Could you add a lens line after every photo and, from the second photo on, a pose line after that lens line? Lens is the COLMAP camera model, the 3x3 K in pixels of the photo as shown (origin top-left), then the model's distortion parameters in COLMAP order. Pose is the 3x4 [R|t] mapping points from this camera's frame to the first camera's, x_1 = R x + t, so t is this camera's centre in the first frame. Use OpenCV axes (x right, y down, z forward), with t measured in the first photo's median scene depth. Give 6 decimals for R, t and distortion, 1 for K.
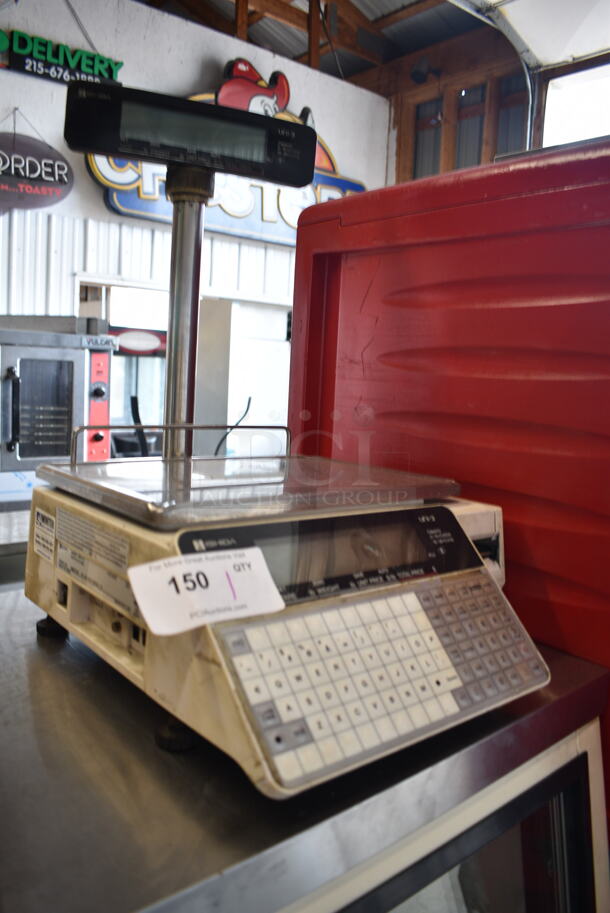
lens RADIAL K [[720.5, 0, 311.2], [0, 720.5, 457.7], [0, 0, 1]] dist [-0.097235, 0.018221]
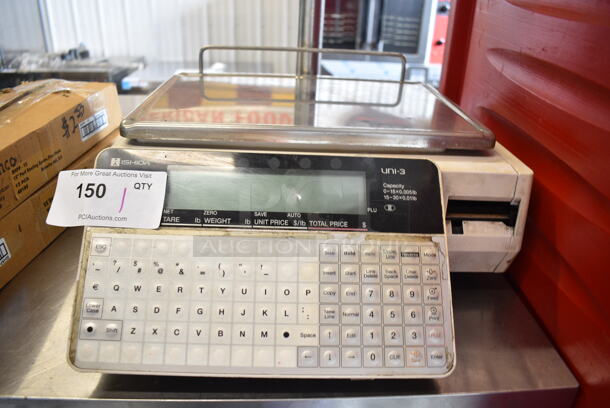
lens RADIAL K [[477.1, 0, 305.0], [0, 477.1, 204.0], [0, 0, 1]] dist [-0.097188, 0.006512]
pose [[0.781349, 0.255118, -0.569568, 0.098955], [-0.067157, 0.941703, 0.329675, -0.016919], [0.620470, -0.219341, 0.752932, 0.097646]]
